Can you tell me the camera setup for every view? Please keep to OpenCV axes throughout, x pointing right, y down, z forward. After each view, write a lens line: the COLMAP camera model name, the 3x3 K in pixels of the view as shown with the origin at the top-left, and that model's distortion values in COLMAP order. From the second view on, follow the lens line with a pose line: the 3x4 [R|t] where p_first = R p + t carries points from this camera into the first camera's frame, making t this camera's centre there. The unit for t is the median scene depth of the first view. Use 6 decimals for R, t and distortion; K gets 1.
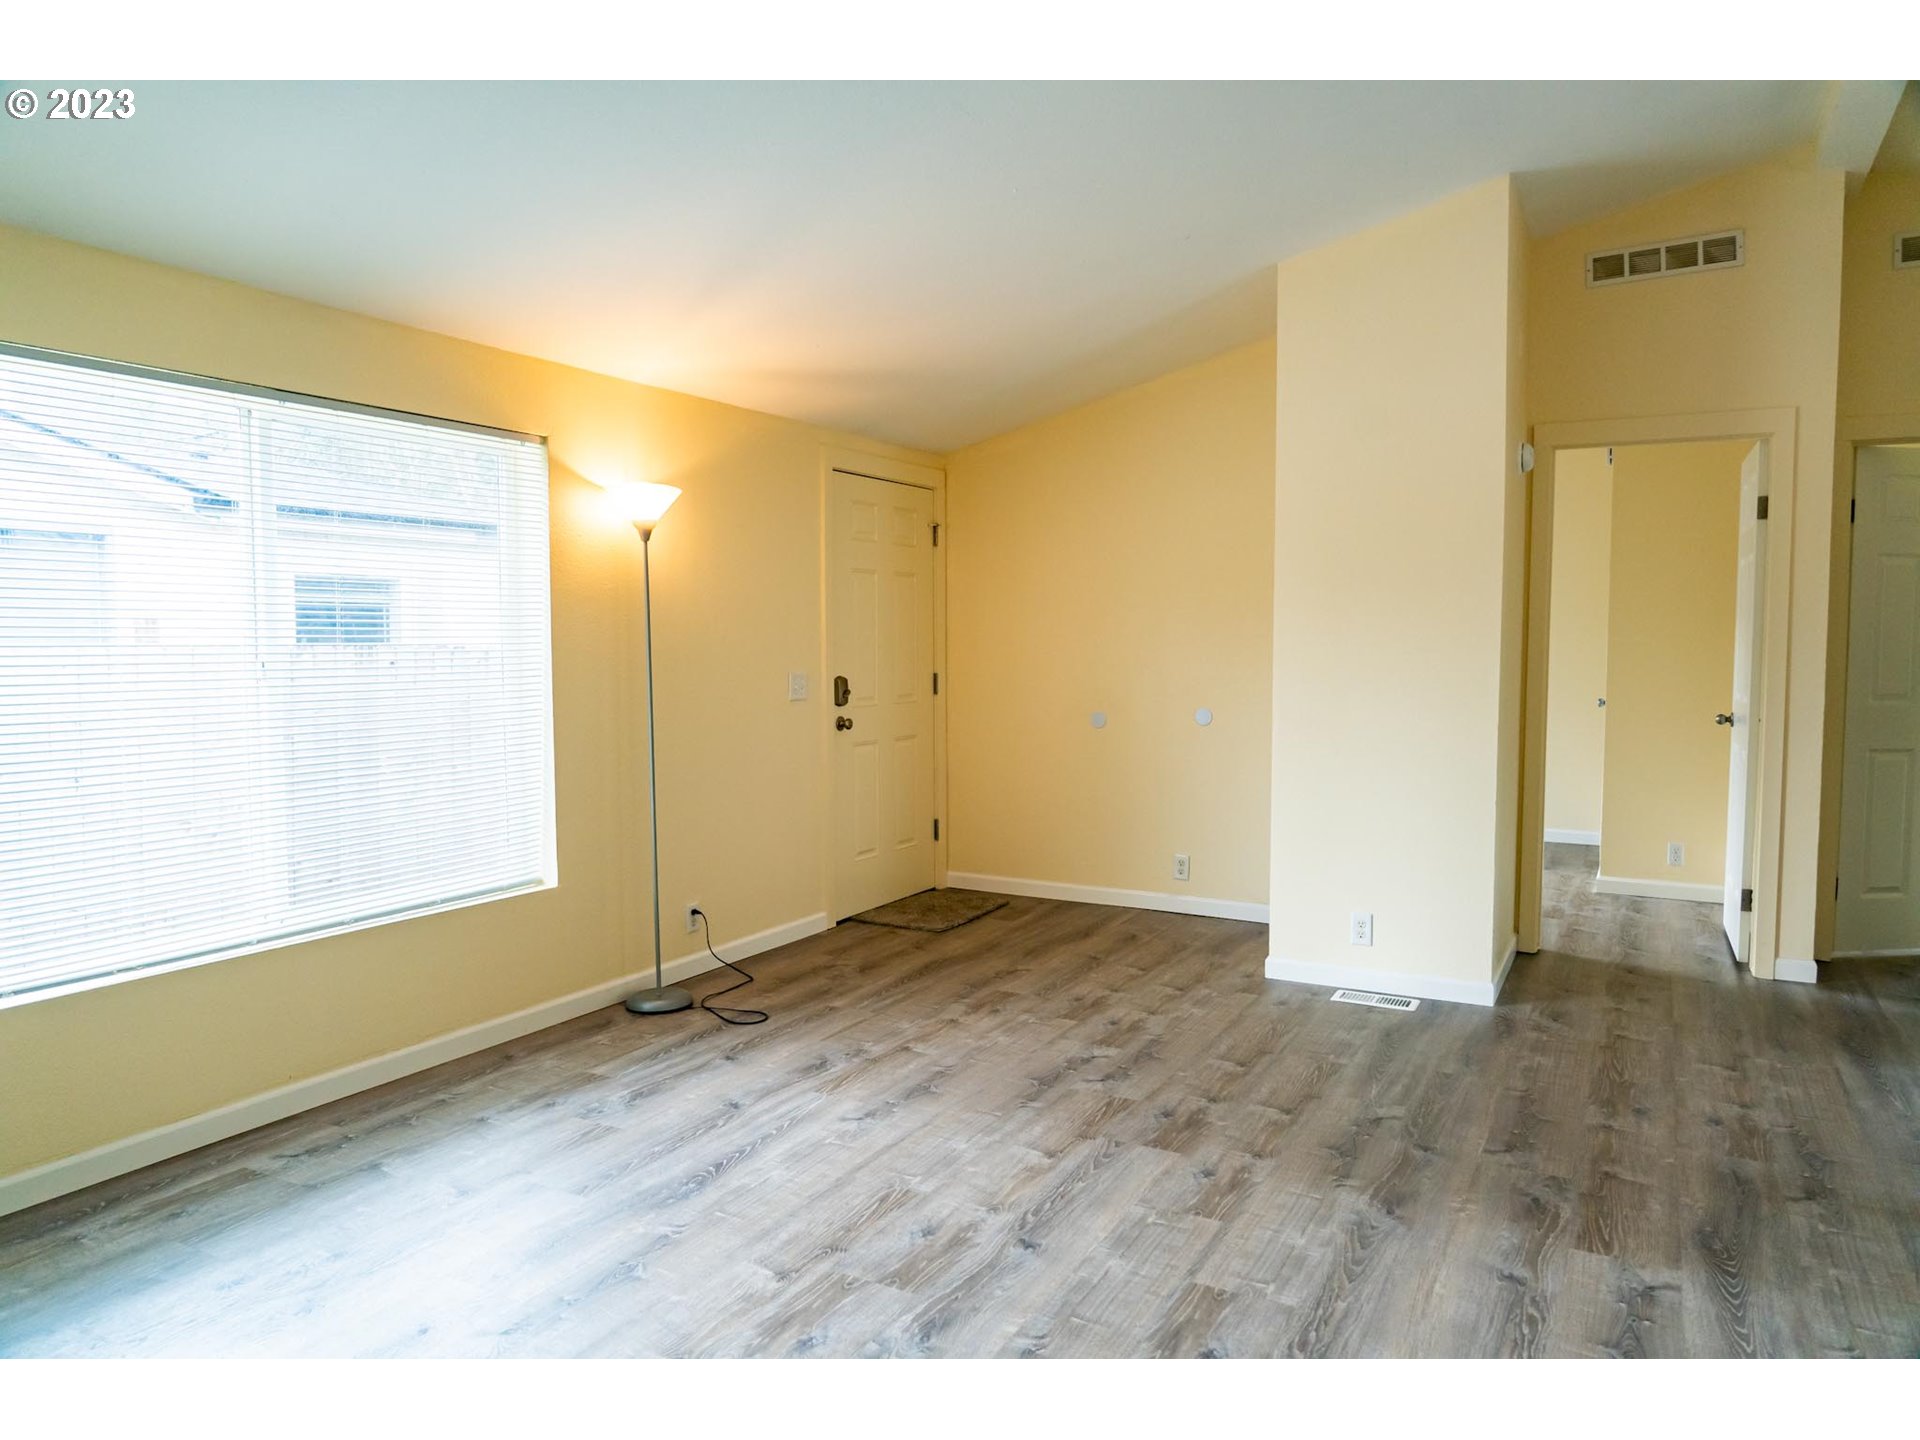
lens RADIAL K [[1280.2, 0, 960.1], [0, 1280.2, 701.2], [0, 0, 1]] dist [-0.025185, 0.010187]
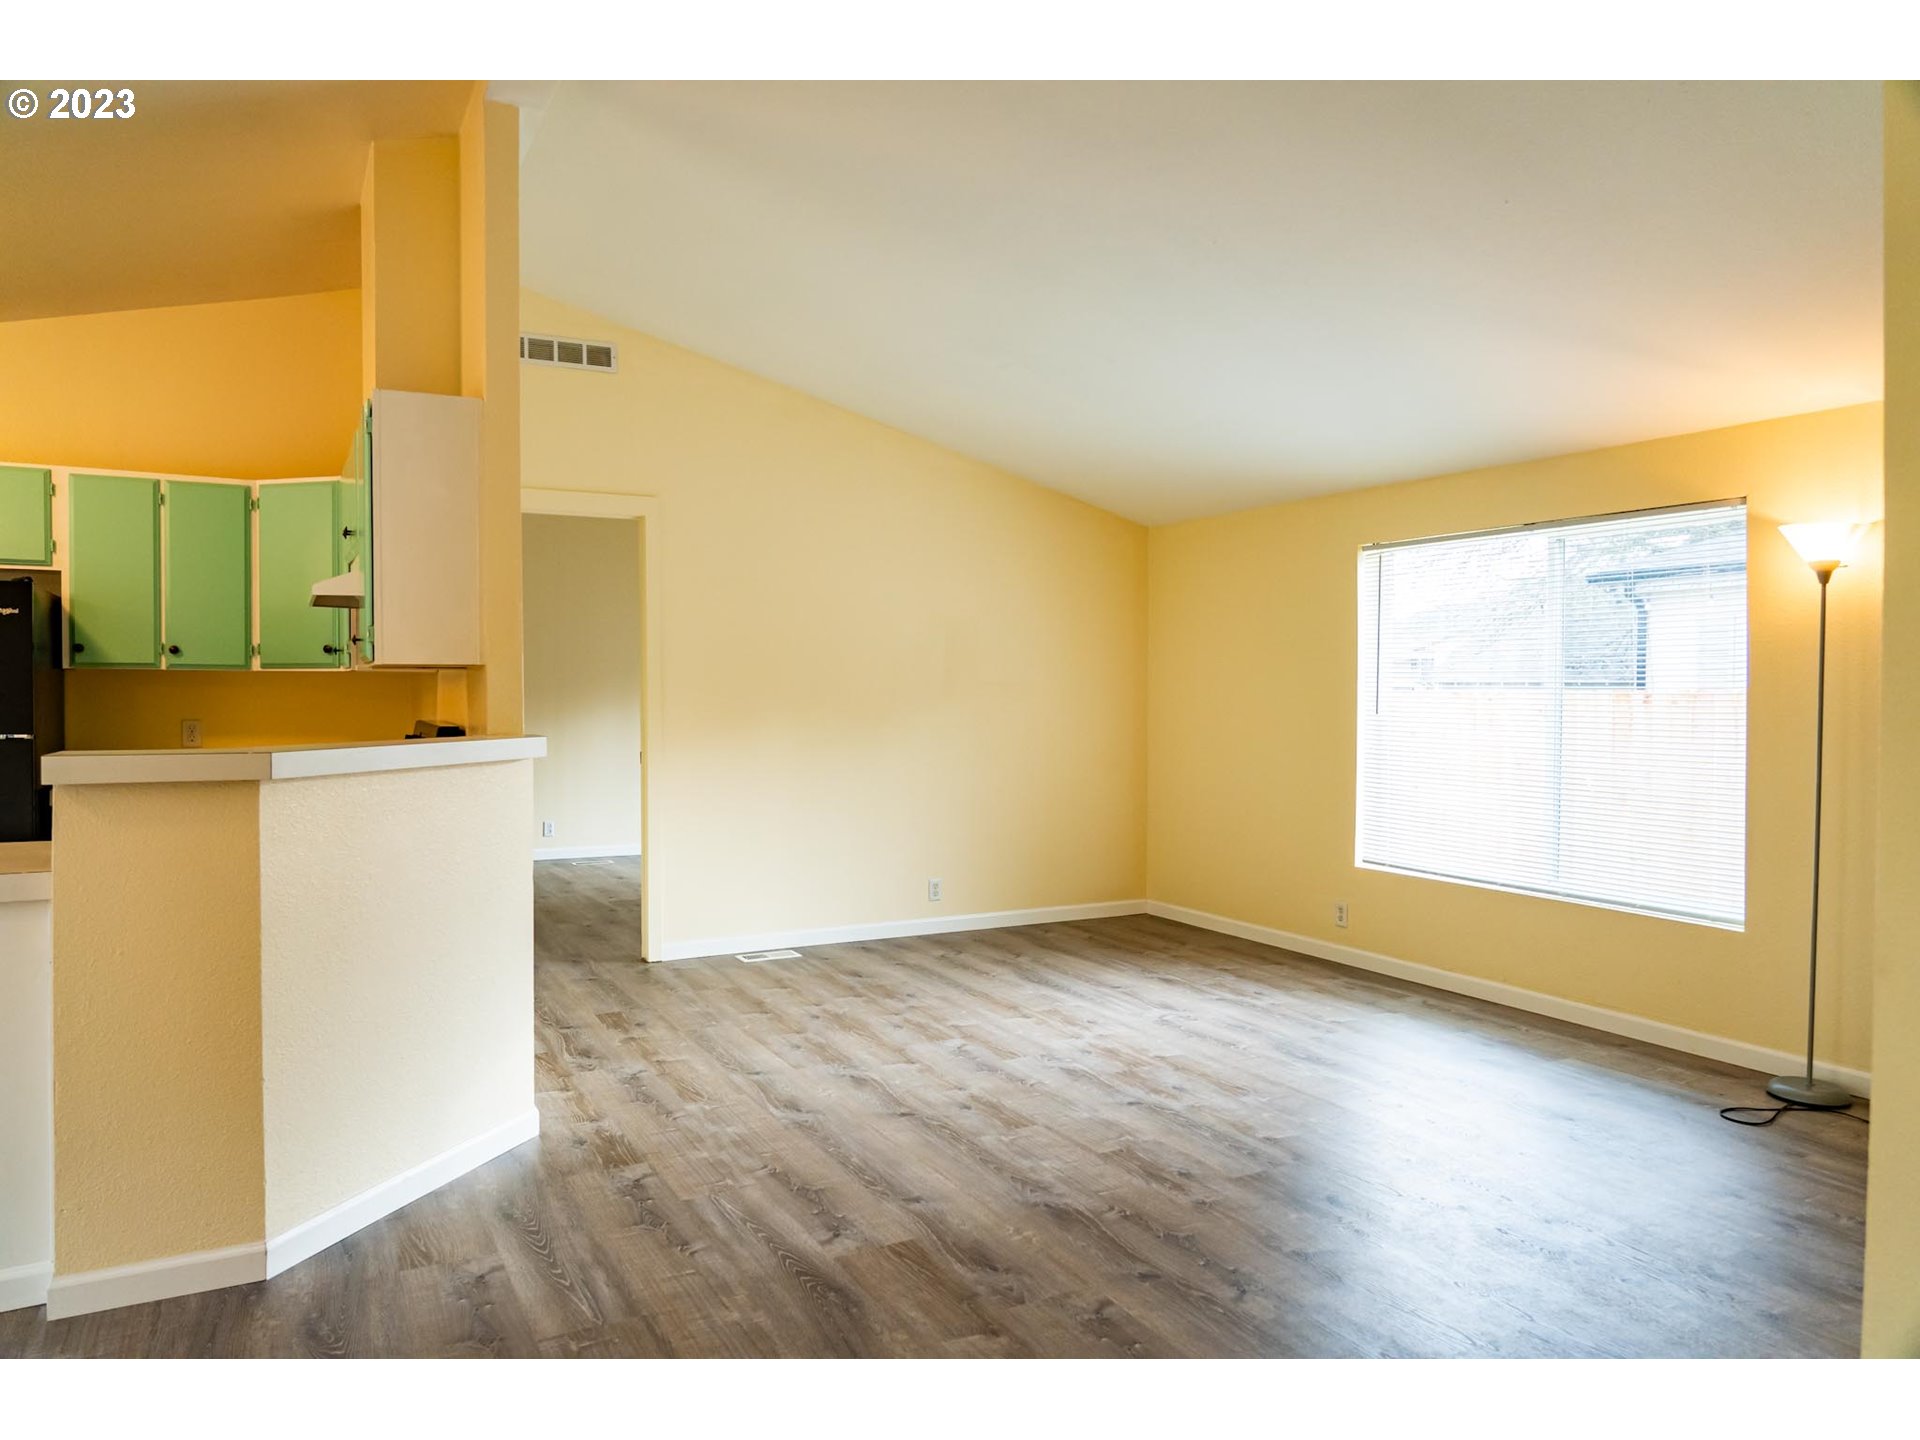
lens RADIAL K [[1280.2, 0, 975.9], [0, 1280.2, 709.3], [0, 0, 1]] dist [-0.025185, 0.010187]
pose [[-0.534564, 0.011928, -0.845044, 1.103795], [-0.045078, 0.998075, 0.042604, -0.061085], [0.843925, 0.060868, -0.532998, 1.282909]]
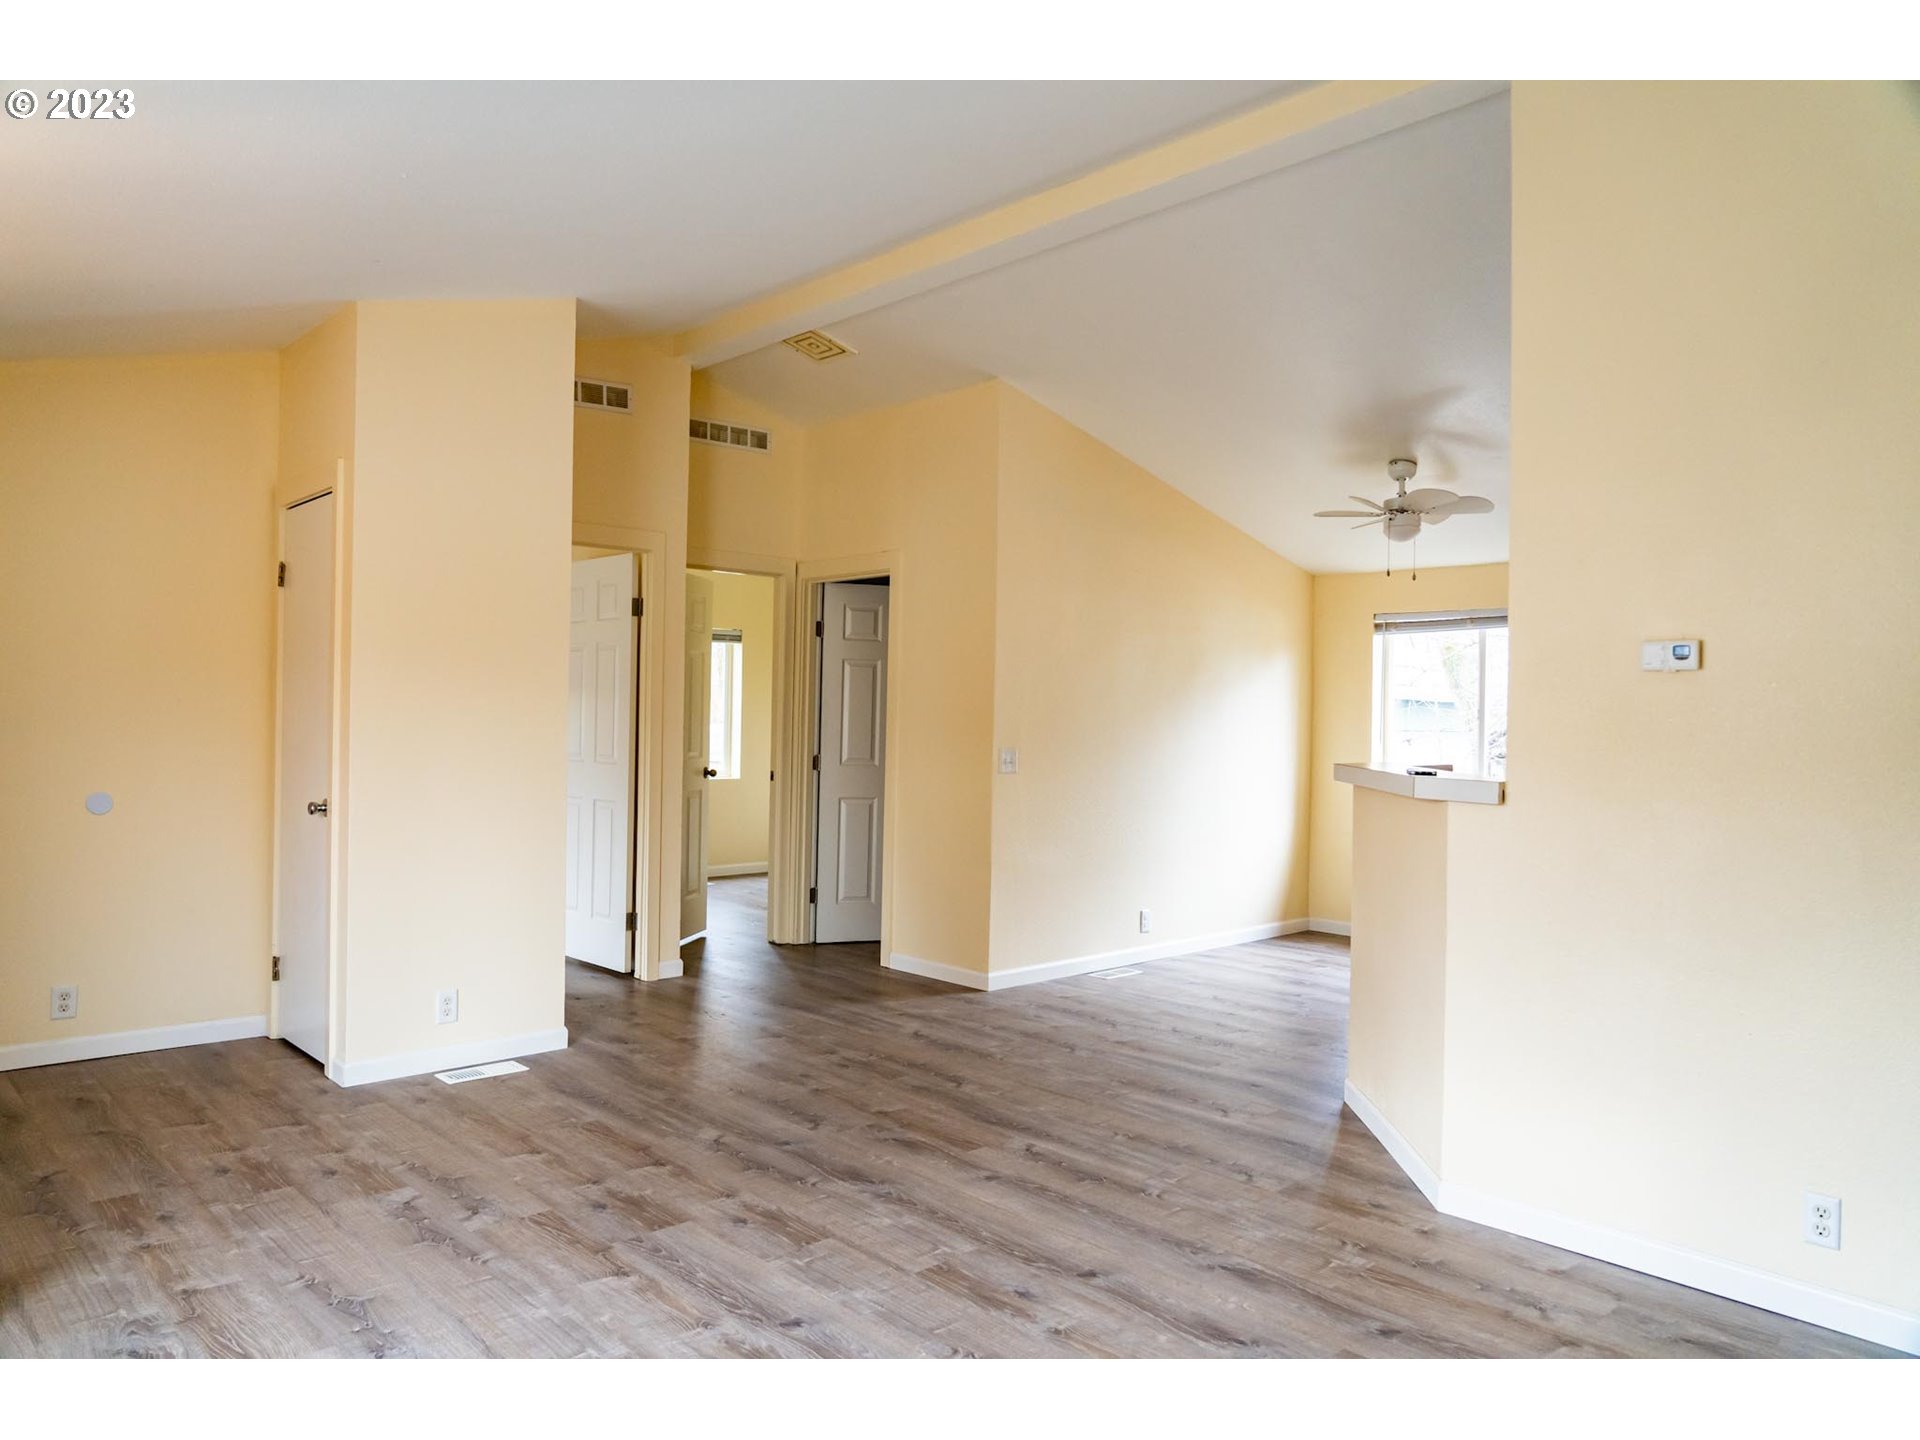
lens RADIAL K [[1280.2, 0, 970.3], [0, 1280.2, 720.2], [0, 0, 1]] dist [-0.025185, 0.010187]
pose [[0.303301, -0.001916, 0.952893, -0.684371], [0.032795, 0.999427, -0.008429, -0.025773], [-0.952330, 0.033807, 0.303190, 0.442134]]
